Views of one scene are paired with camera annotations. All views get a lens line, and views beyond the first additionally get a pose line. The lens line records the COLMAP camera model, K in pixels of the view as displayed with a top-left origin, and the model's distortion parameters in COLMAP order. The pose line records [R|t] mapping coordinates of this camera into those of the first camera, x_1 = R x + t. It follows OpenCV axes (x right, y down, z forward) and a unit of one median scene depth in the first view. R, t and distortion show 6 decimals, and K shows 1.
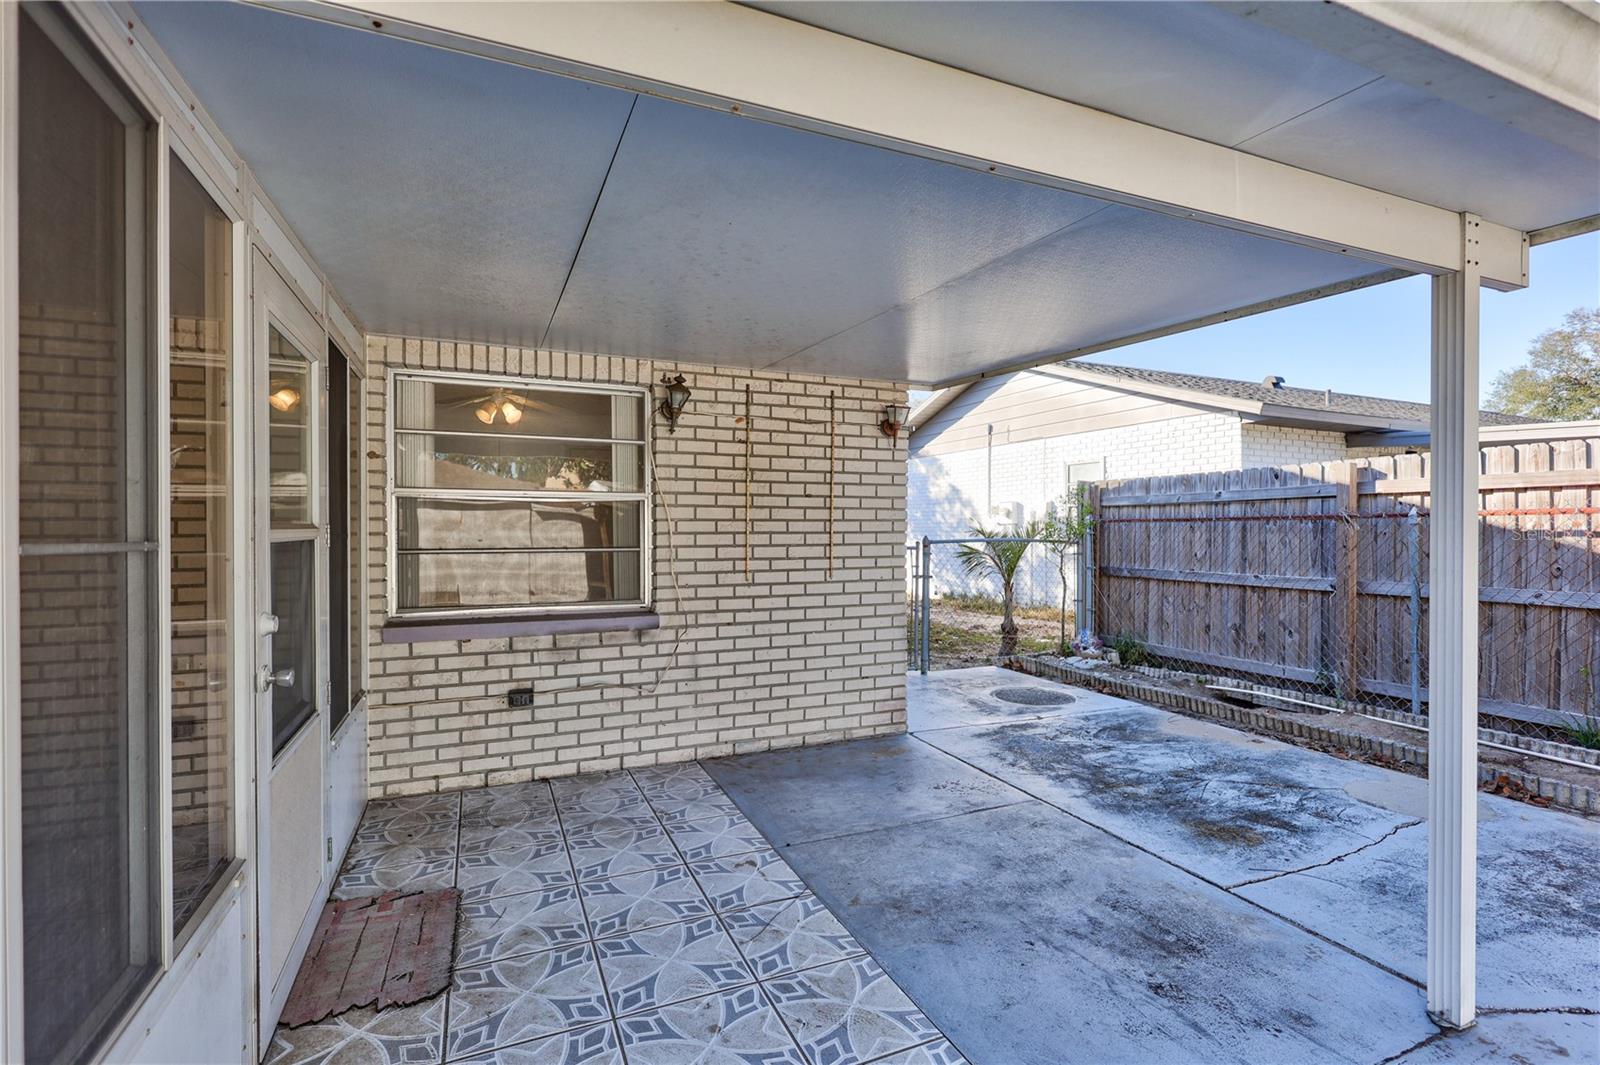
lens RADIAL K [[736.5, 0, 794.3], [0, 736.5, 532.9], [0, 0, 1]] dist [0.001703, 0.001046]
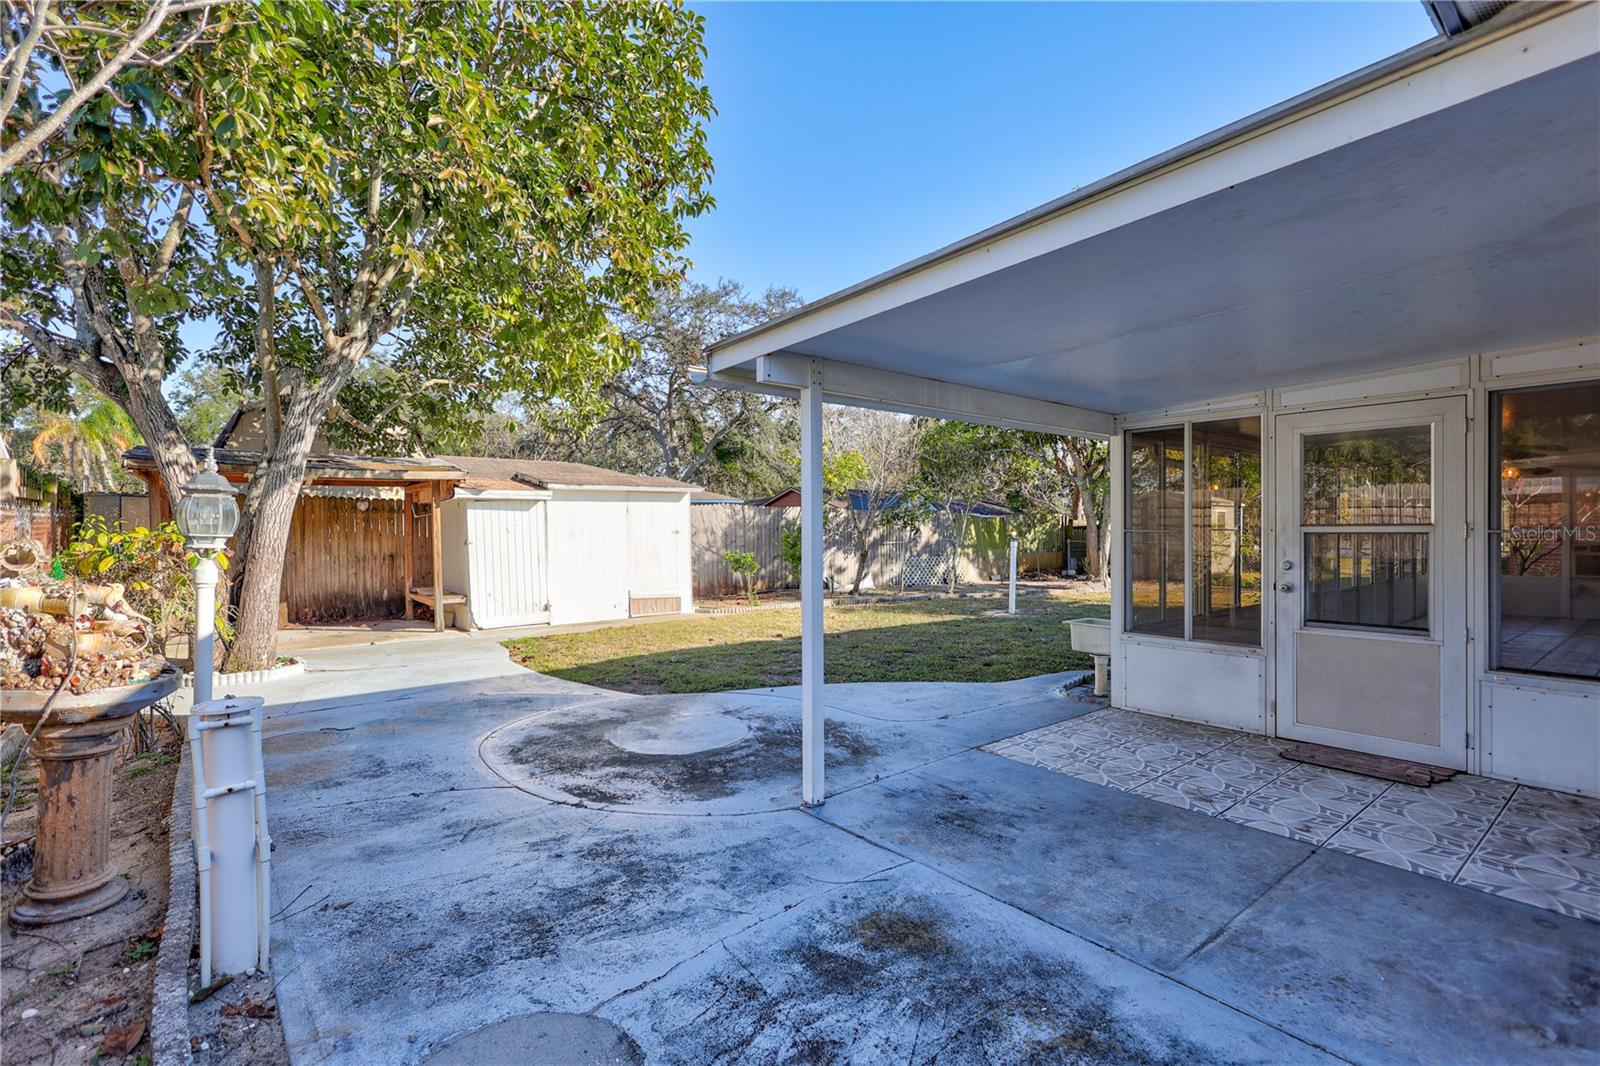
lens RADIAL K [[736.5, 0, 796.9], [0, 736.5, 541.8], [0, 0, 1]] dist [0.001703, 0.001046]
pose [[-0.959635, 0.009651, -0.281083, 0.733370], [0.002729, 0.999684, 0.025007, -0.008385], [0.281236, 0.023230, -0.959358, 1.382621]]
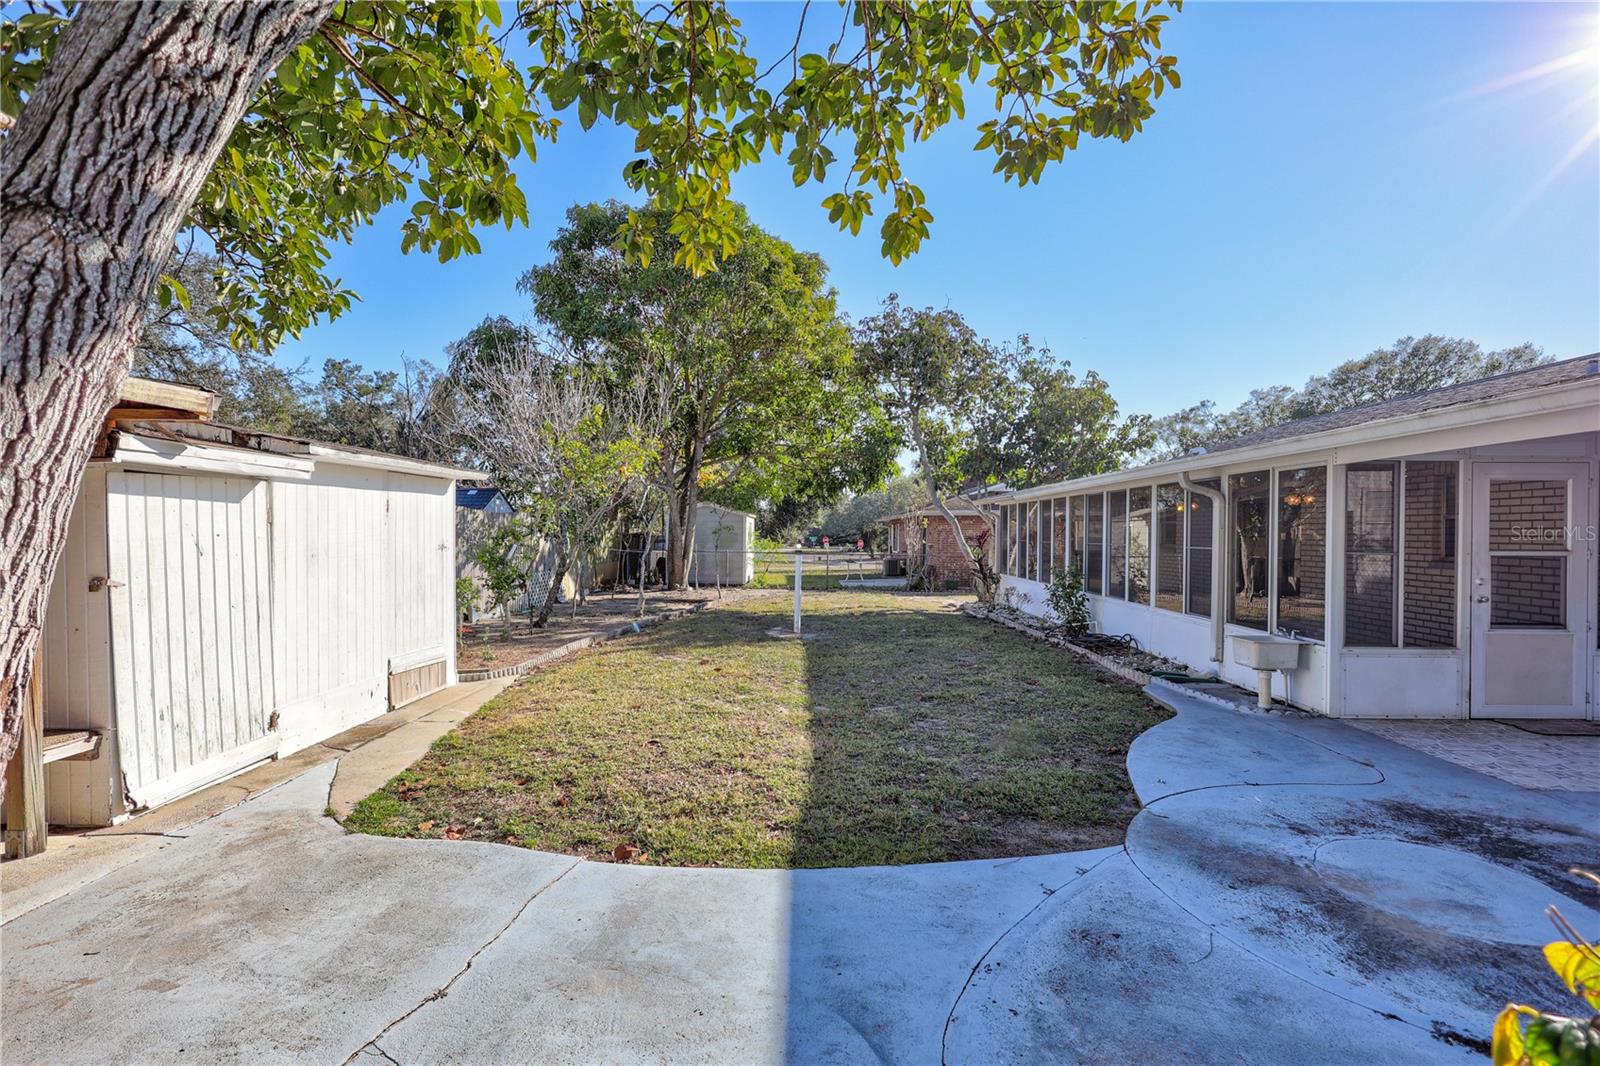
lens RADIAL K [[736.5, 0, 798.7], [0, 736.5, 531.4], [0, 0, 1]] dist [0.001703, 0.001046]
pose [[-0.412572, -0.003114, -0.910919, 1.576545], [-0.013975, 0.999898, 0.002912, -0.025439], [0.910818, 0.013932, -0.412574, -0.158427]]
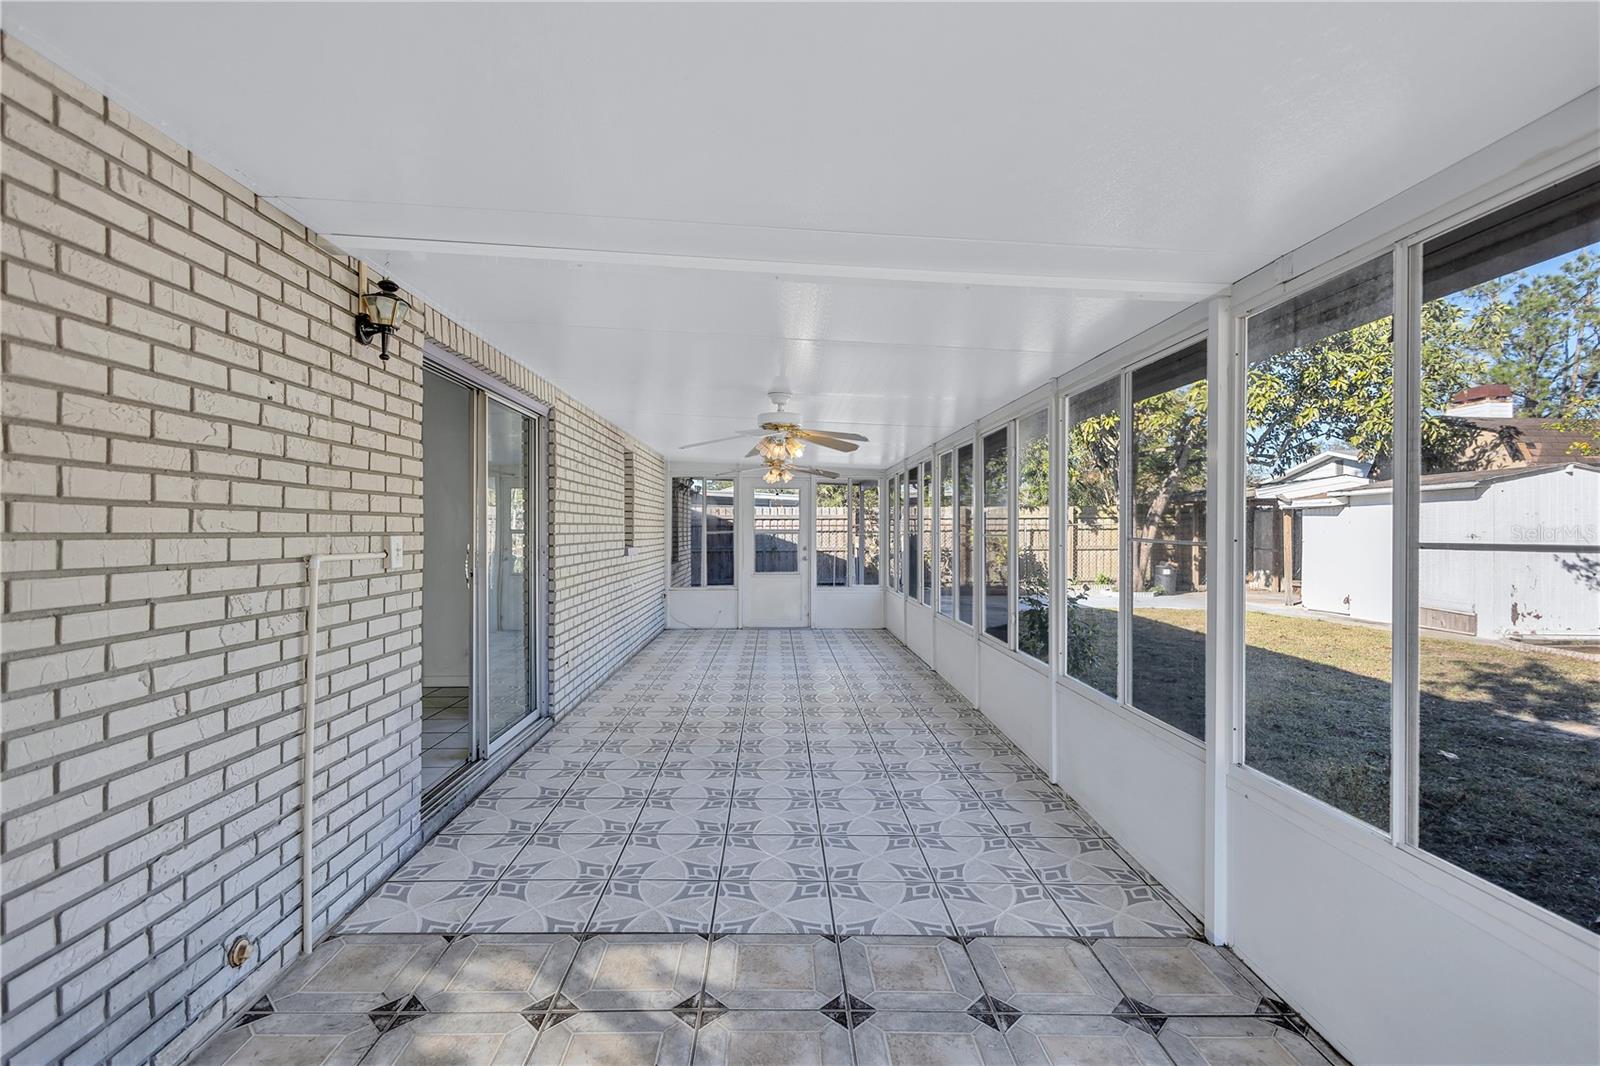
lens RADIAL K [[736.5, 0, 794.1], [0, 736.5, 536.0], [0, 0, 1]] dist [0.001703, 0.001046]
pose [[0.336585, -0.002703, 0.941649, -2.685747], [0.003435, 0.999993, 0.001643, 0.018742], [-0.941647, 0.002682, 0.336592, -0.303096]]
